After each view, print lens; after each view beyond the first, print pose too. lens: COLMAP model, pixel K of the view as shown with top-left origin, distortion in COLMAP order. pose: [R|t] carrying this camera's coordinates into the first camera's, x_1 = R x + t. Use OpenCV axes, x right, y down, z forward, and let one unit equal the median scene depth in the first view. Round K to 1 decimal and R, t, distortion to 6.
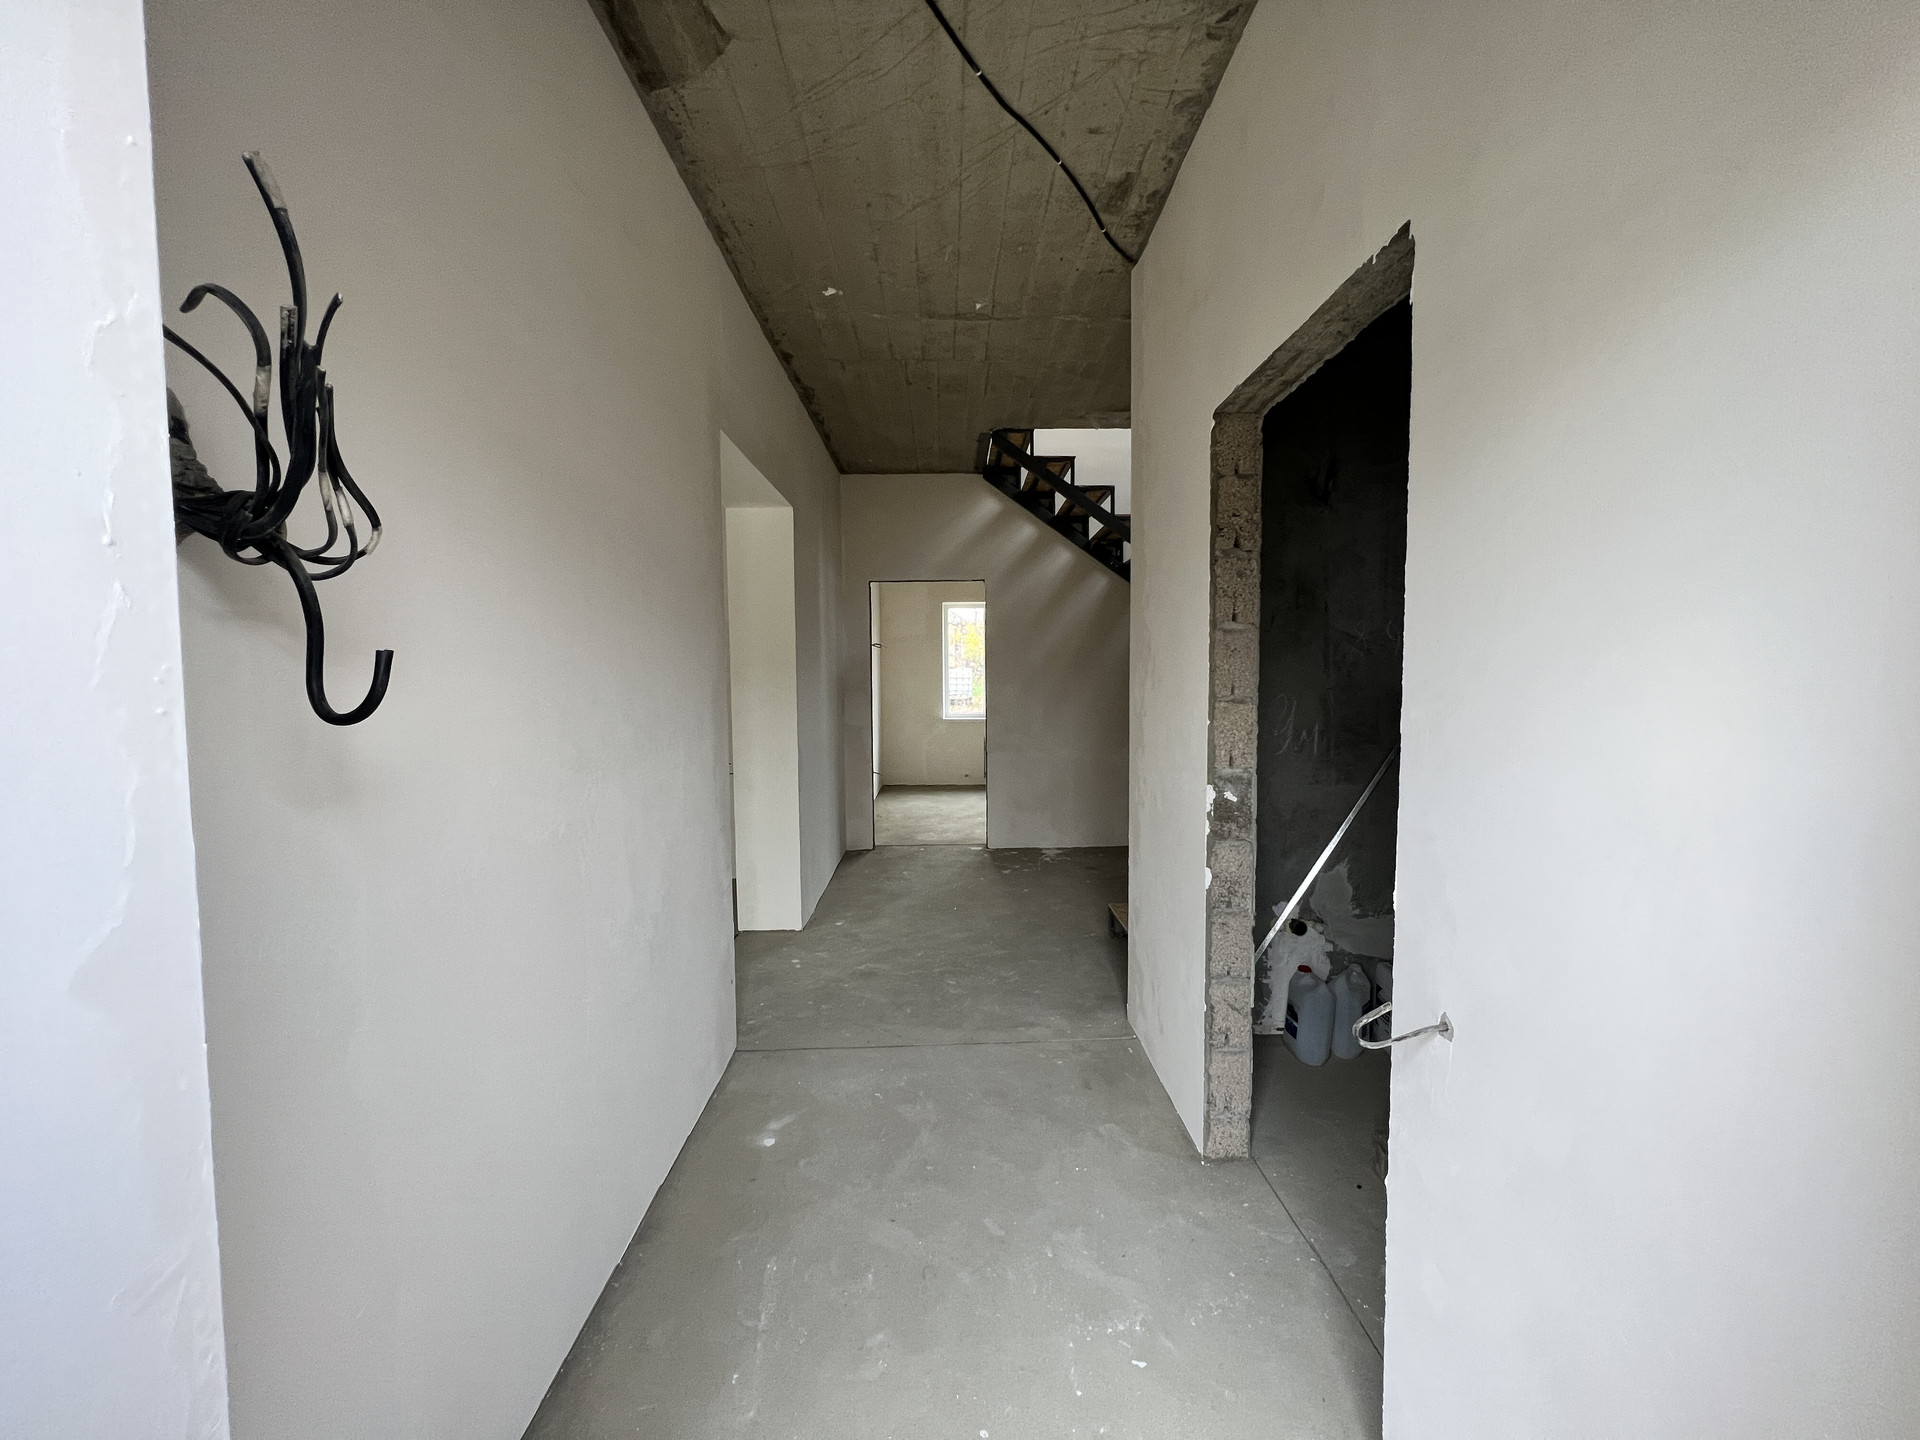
lens RADIAL K [[772.3, 0, 949.9], [0, 772.3, 716.7], [0, 0, 1]] dist [-0.002186, 0.000259]
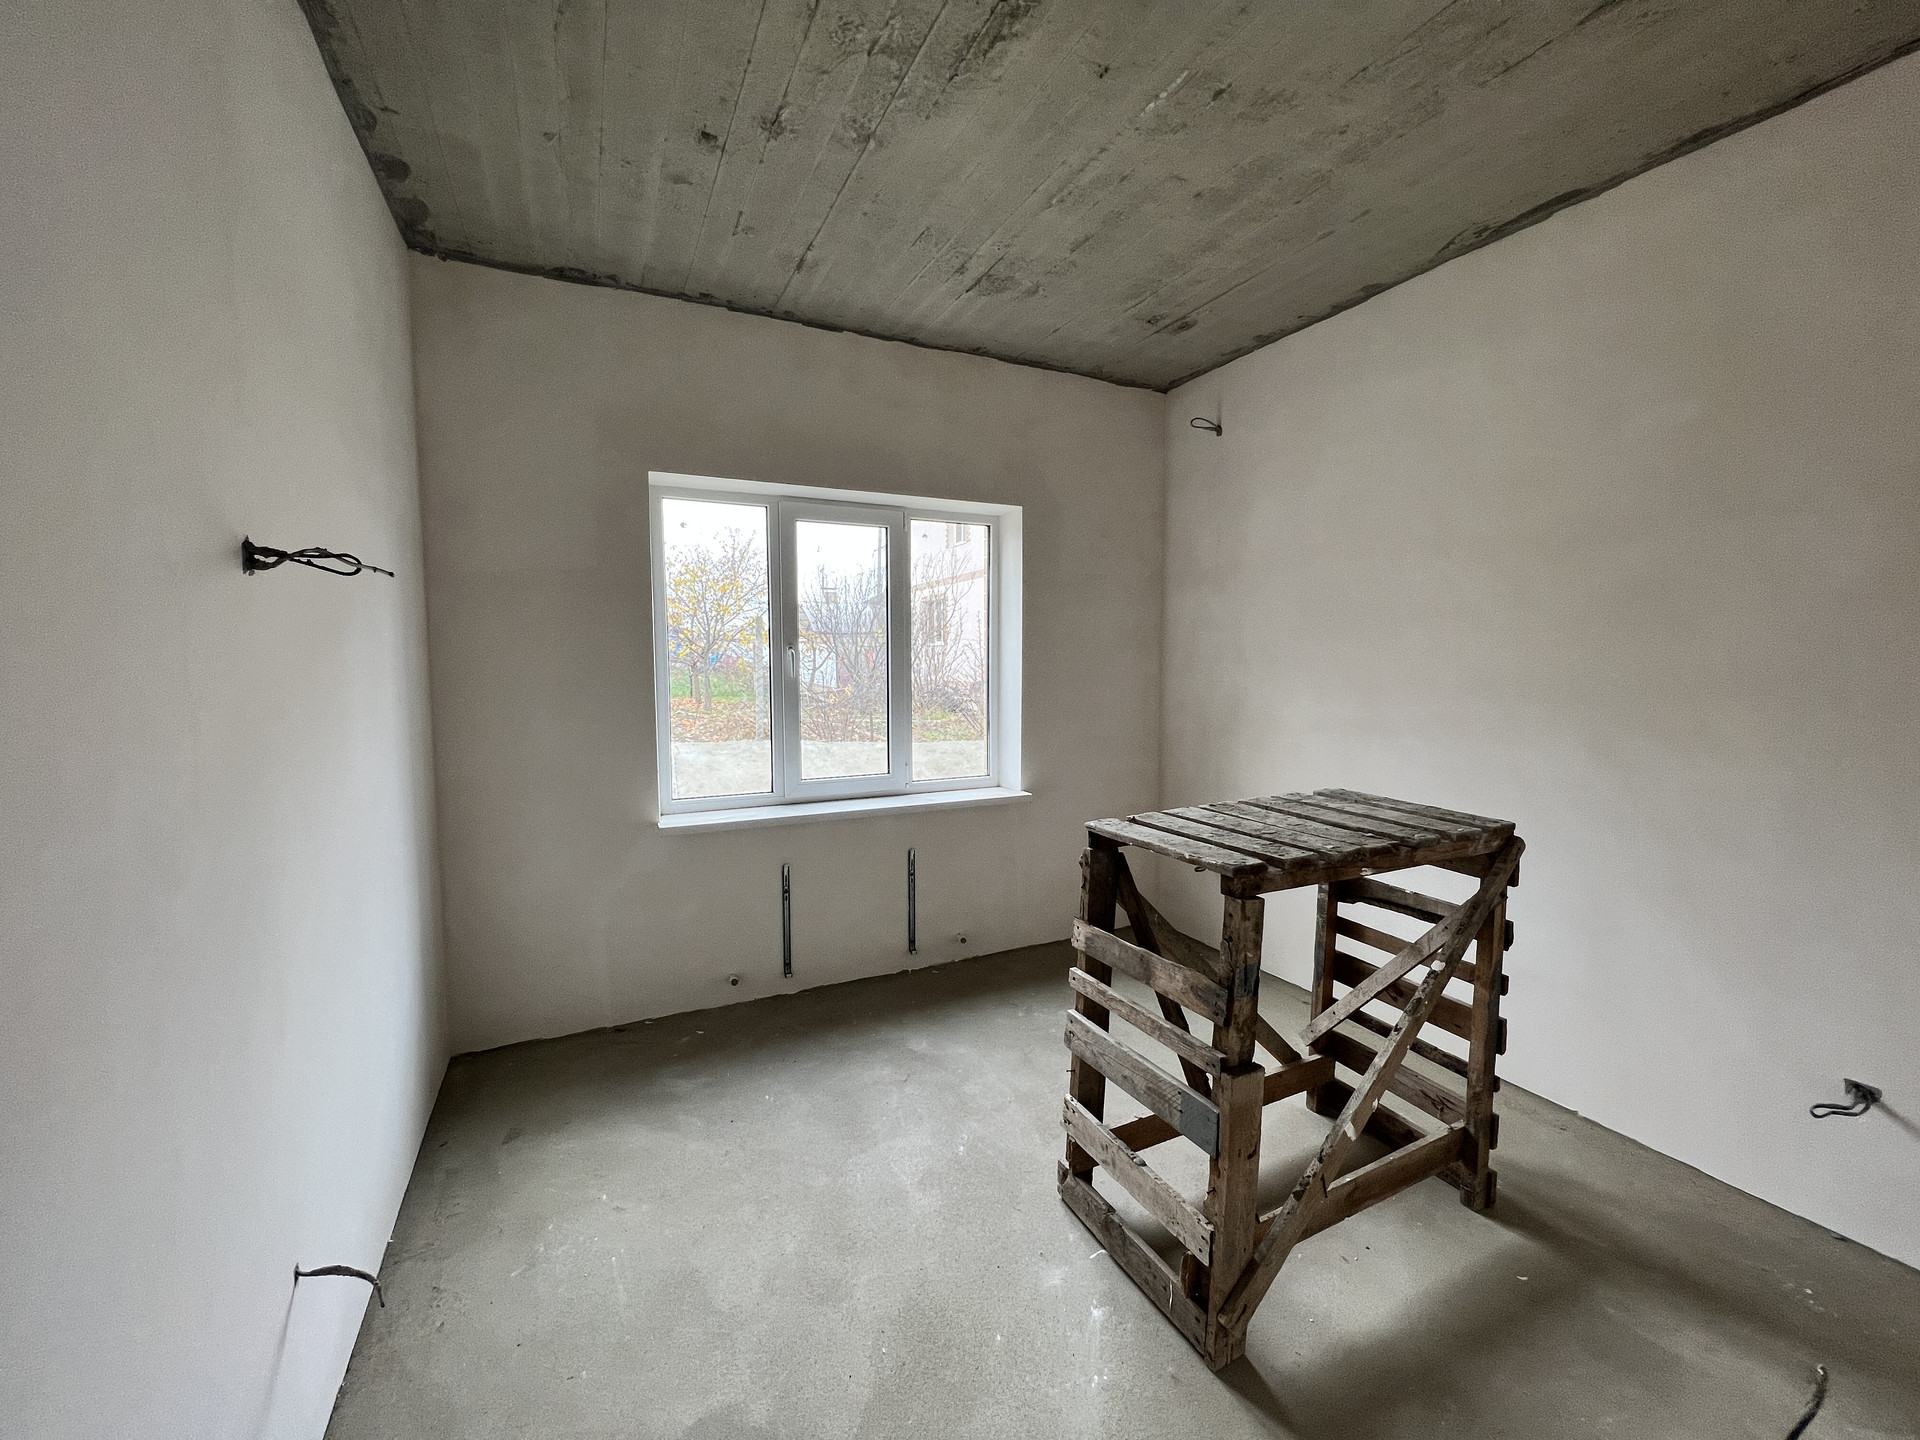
lens RADIAL K [[772.3, 0, 949.9], [0, 772.3, 716.7], [0, 0, 1]] dist [-0.002186, 0.000259]
pose [[0.907253, -0.023201, 0.419945, -0.054950], [0.017136, 0.999687, 0.018211, -0.074342], [-0.420236, -0.009326, 0.907367, 1.028151]]
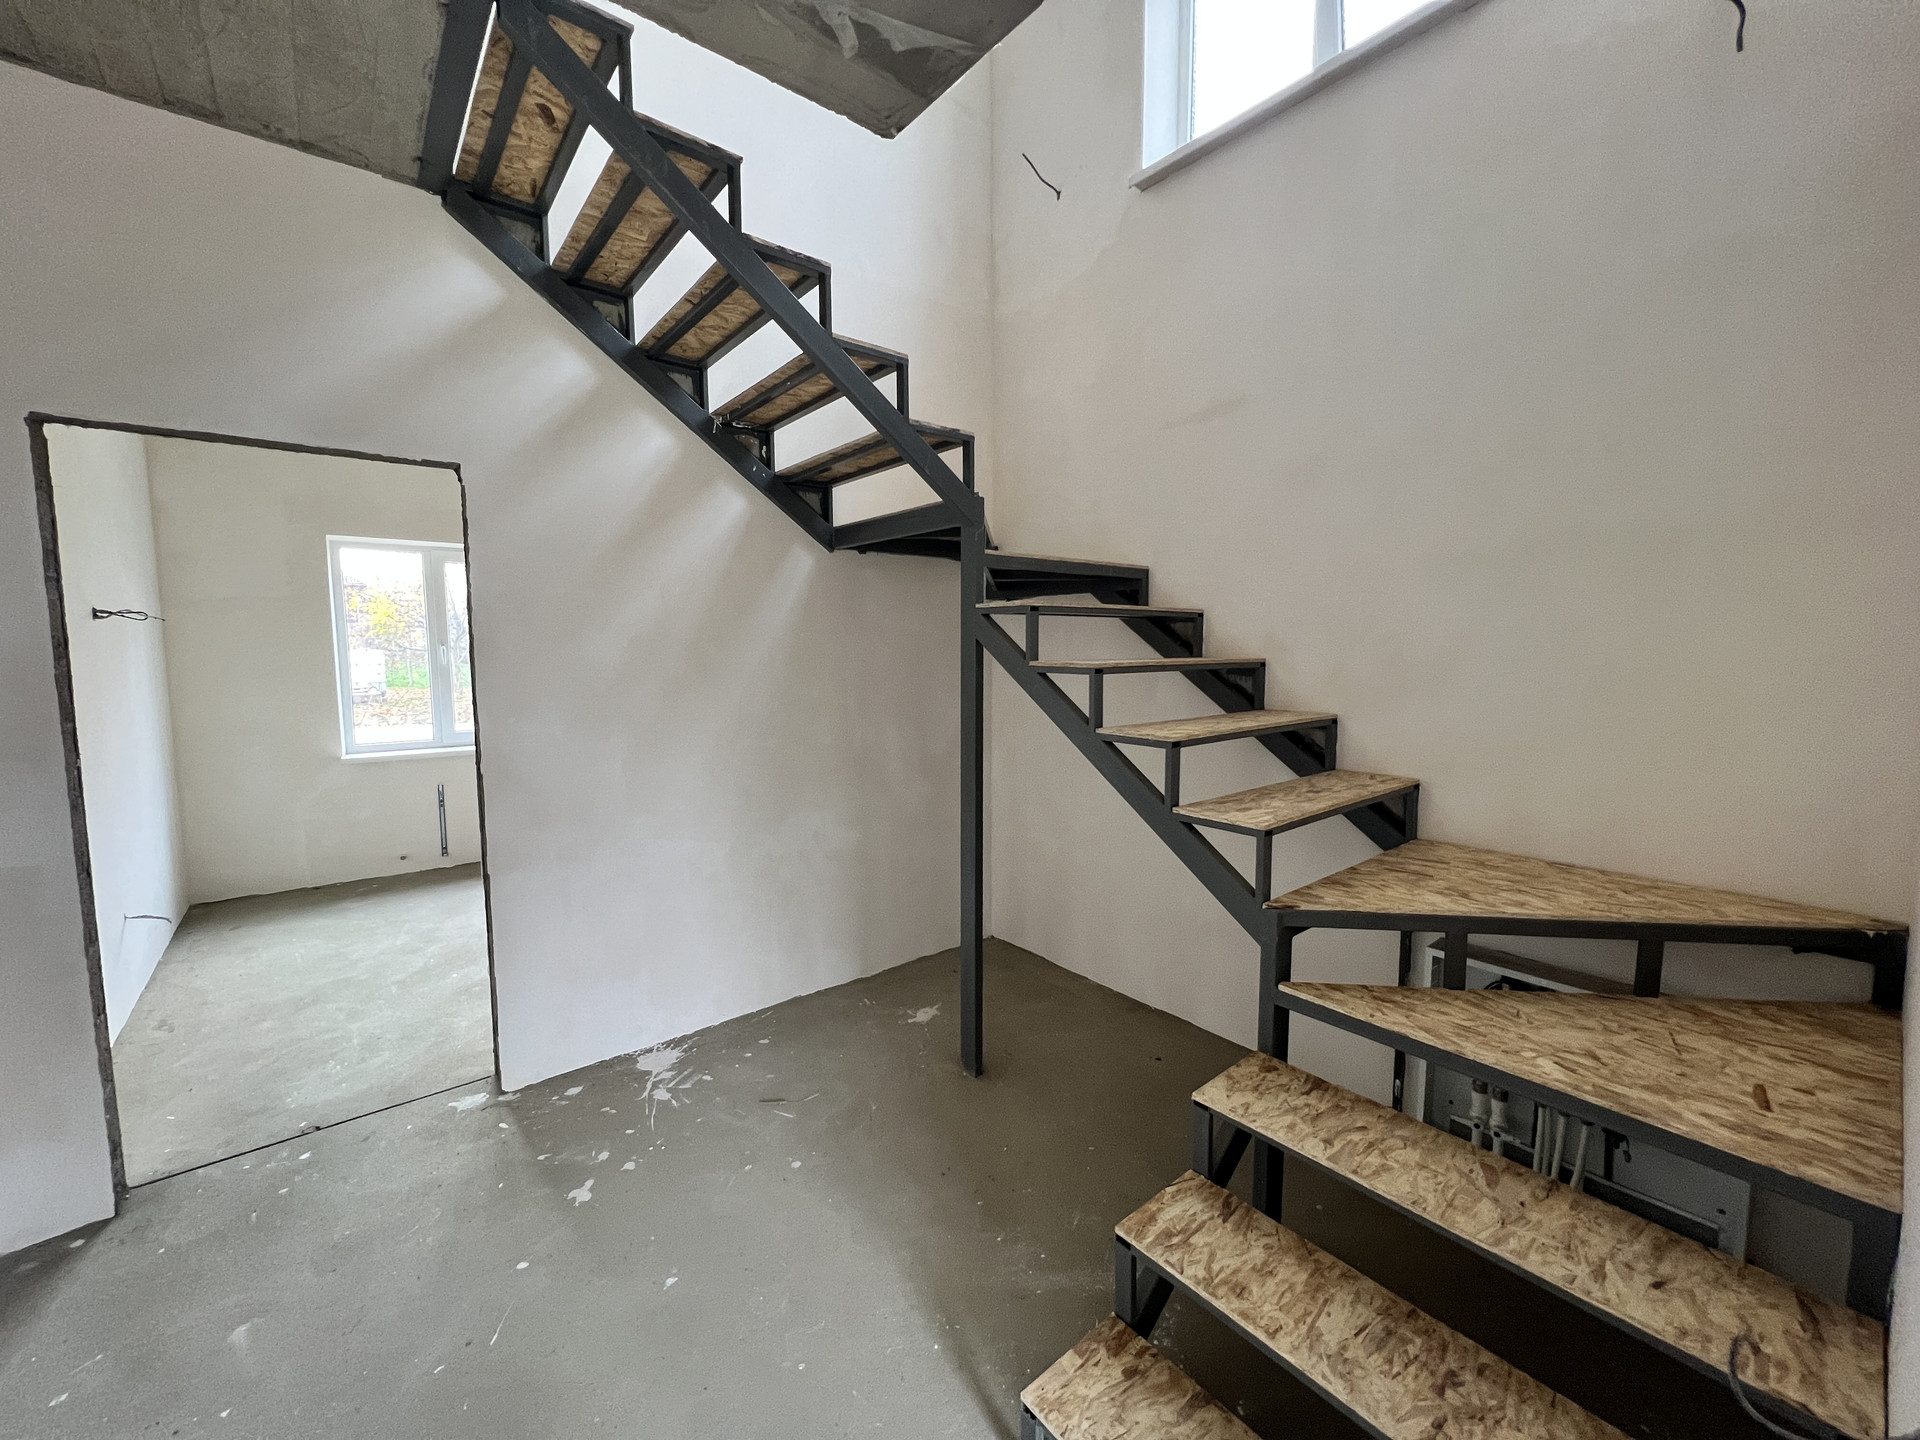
lens RADIAL K [[762.8, 0, 957.3], [0, 762.8, 716.8], [0, 0, 1]] dist [-0.005242, 0.000551]
pose [[0.777591, -0.048000, 0.626936, -0.010247], [0.031165, 0.998799, 0.037817, -0.049010], [-0.627998, -0.009868, 0.778152, 0.518495]]
